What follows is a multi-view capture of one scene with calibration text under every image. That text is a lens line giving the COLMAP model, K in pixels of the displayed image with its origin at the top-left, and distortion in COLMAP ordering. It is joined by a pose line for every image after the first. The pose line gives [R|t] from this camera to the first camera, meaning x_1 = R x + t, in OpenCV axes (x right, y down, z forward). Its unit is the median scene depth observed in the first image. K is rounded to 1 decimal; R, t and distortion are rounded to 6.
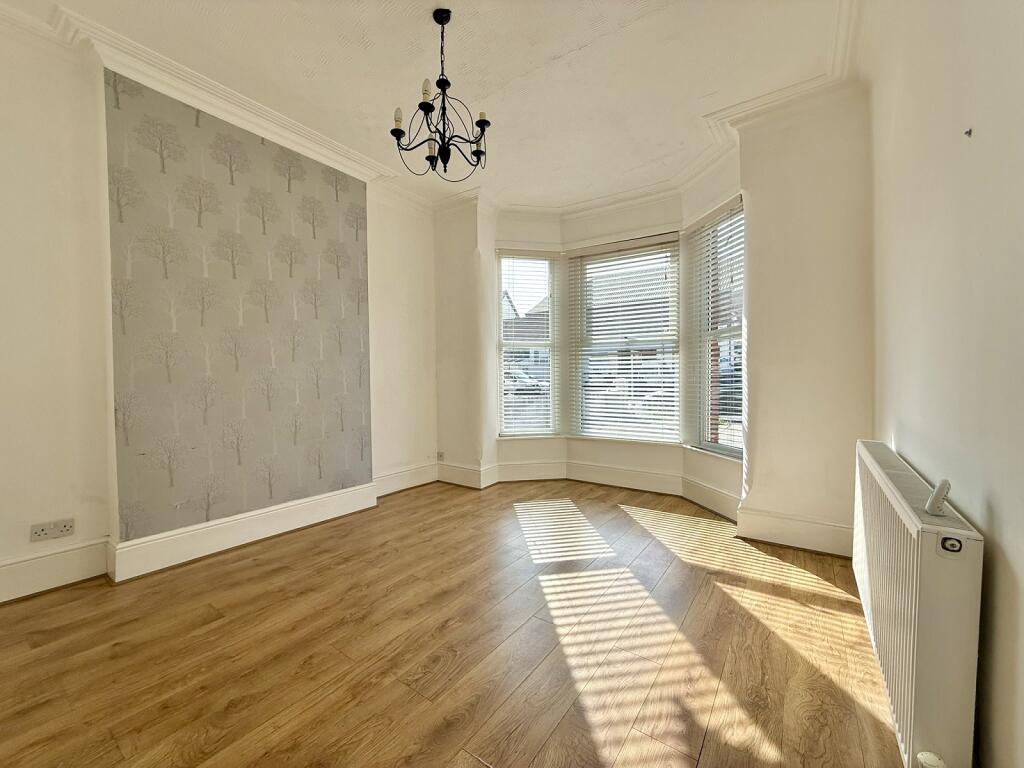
lens RADIAL K [[409.6, 0, 514.0], [0, 409.6, 386.2], [0, 0, 1]] dist [-0.001877, -0.000180]
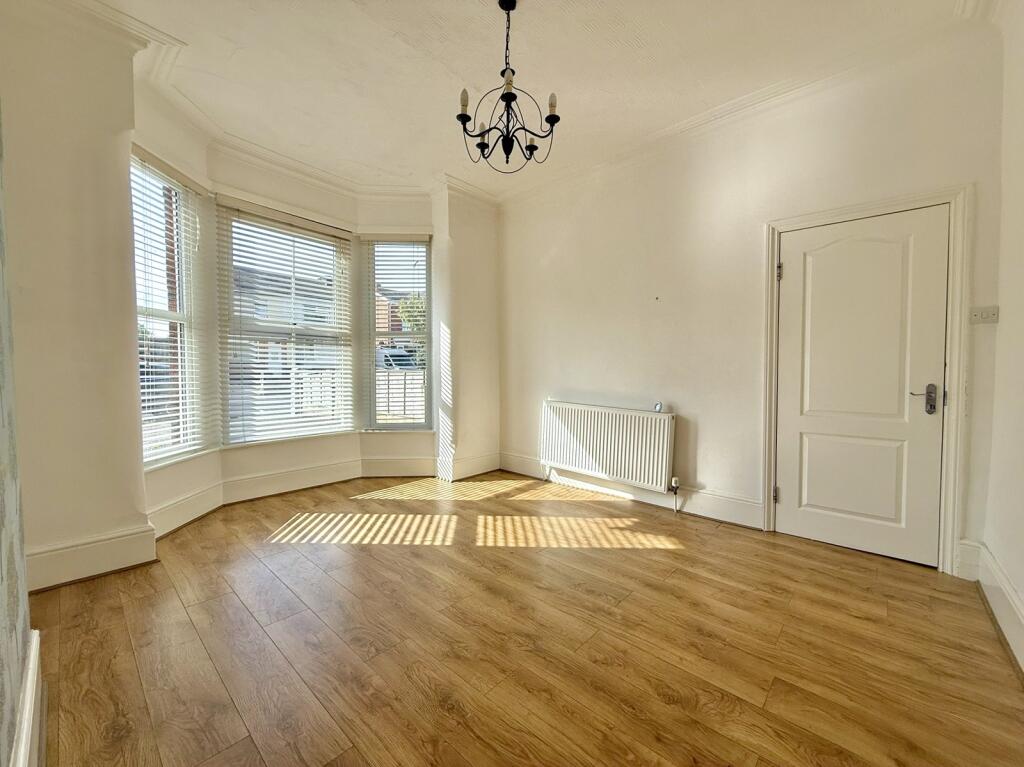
lens RADIAL K [[409.6, 0, 511.4], [0, 409.6, 384.2], [0, 0, 1]] dist [-0.001877, -0.000180]
pose [[0.120455, -0.027773, 0.992330, -0.979082], [0.012961, 0.999567, 0.026402, -0.007155], [-0.992634, 0.009682, 0.120763, 0.725987]]
